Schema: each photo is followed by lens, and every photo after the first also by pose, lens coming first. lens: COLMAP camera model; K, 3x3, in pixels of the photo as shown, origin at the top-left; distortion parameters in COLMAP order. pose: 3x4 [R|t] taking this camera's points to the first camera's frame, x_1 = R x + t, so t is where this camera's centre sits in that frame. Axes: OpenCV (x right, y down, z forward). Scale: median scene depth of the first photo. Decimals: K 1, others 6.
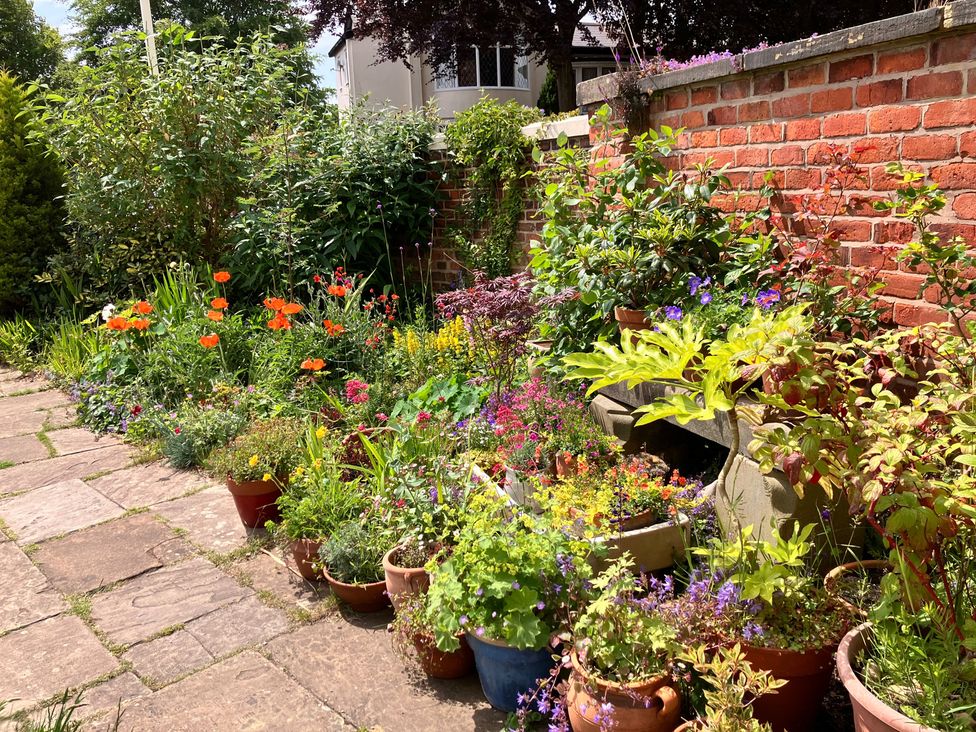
lens RADIAL K [[769.0, 0, 492.1], [0, 769.0, 360.0], [0, 0, 1]] dist [0.024241, -0.020556]
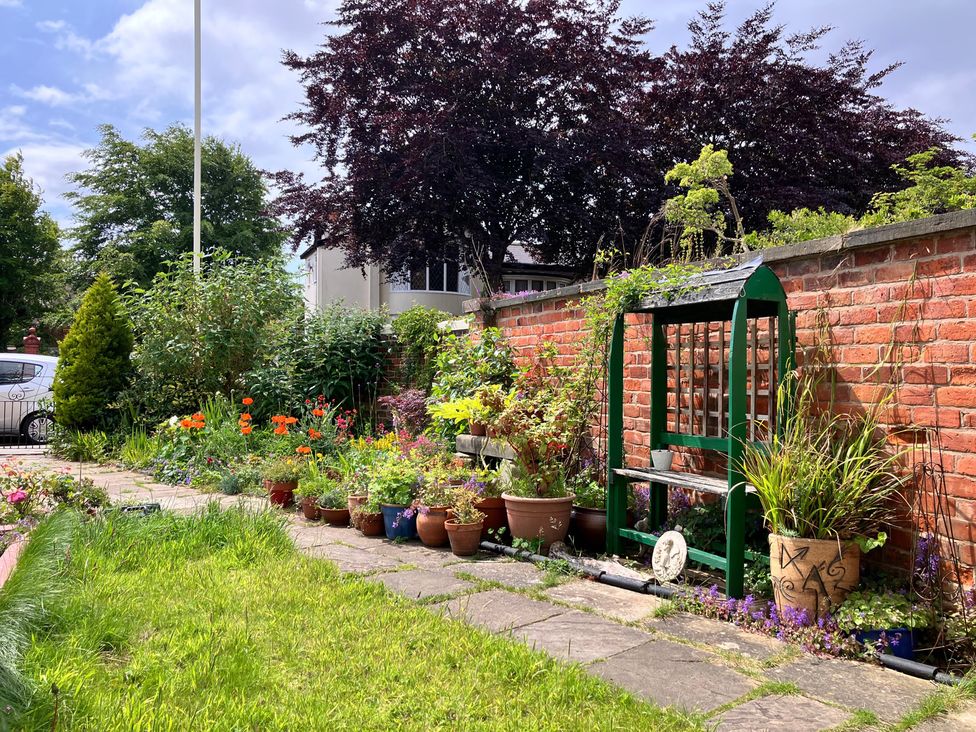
lens RADIAL K [[769.0, 0, 484.9], [0, 769.0, 363.7], [0, 0, 1]] dist [0.024241, -0.020556]
pose [[0.997547, 0.044759, 0.053828, 0.049127], [-0.030470, 0.969854, -0.241774, 0.161801], [-0.063027, 0.239541, 0.968838, -0.528110]]
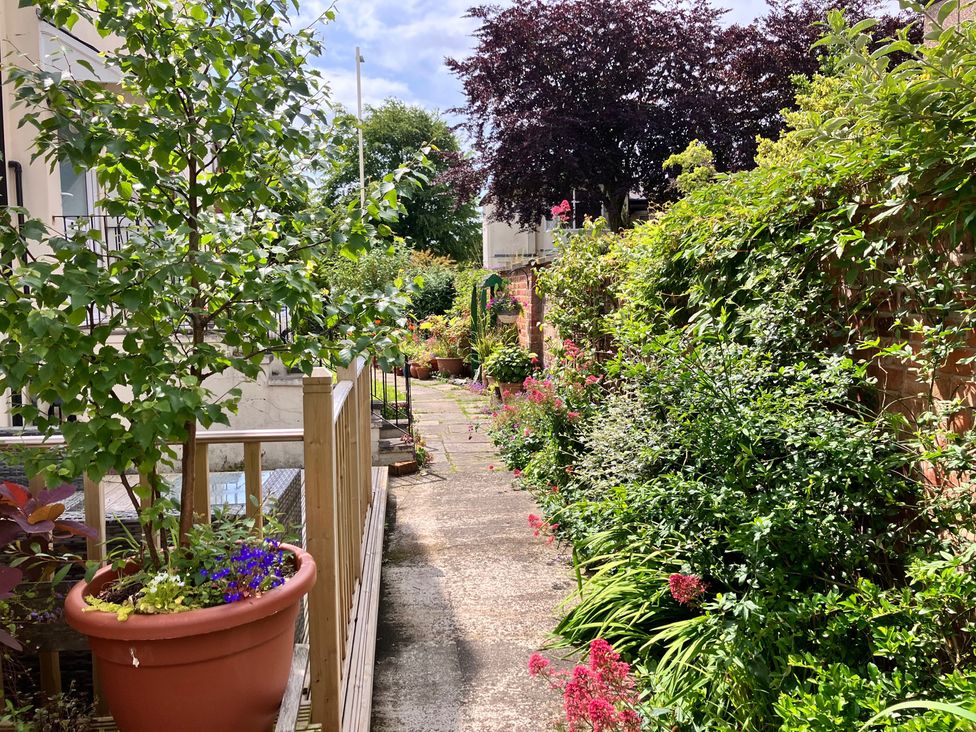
lens RADIAL K [[769.0, 0, 511.8], [0, 769.0, 358.2], [0, 0, 1]] dist [0.024241, -0.020556]
pose [[0.977982, 0.040699, -0.204683, 0.722396], [-0.068440, 0.989105, -0.130334, 0.352732], [0.197148, 0.141472, 0.970112, -1.665257]]
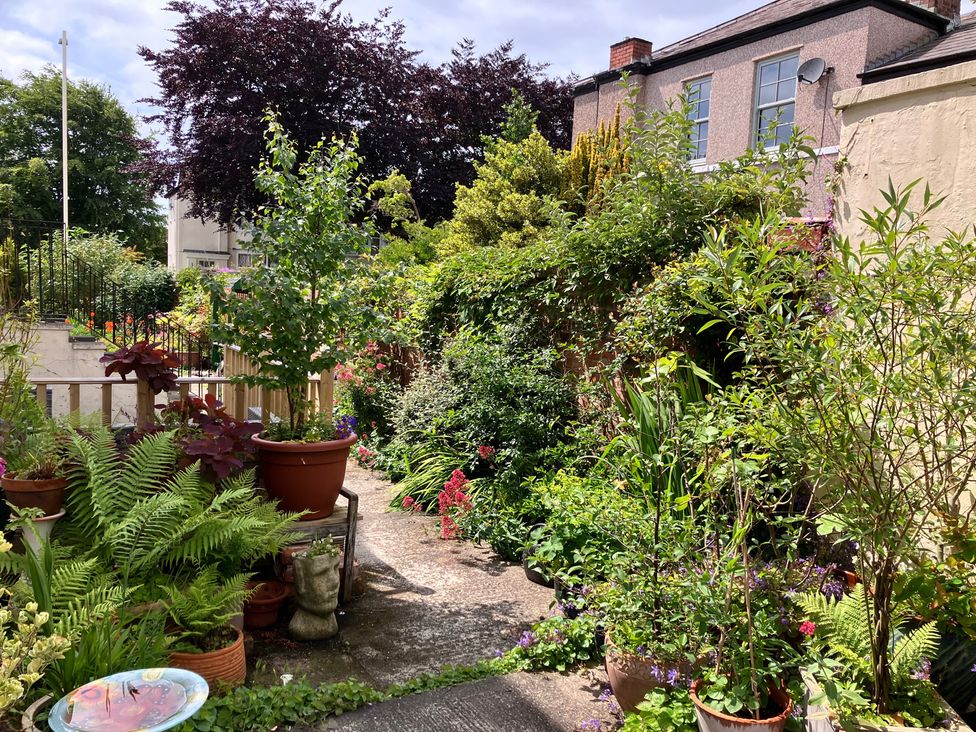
lens RADIAL K [[769.0, 0, 492.4], [0, 769.0, 362.8], [0, 0, 1]] dist [0.024241, -0.020556]
pose [[0.979417, 0.066028, 0.190741, 0.582314], [-0.037435, 0.988008, -0.149793, 0.433297], [-0.198344, 0.139569, 0.970144, -2.067141]]
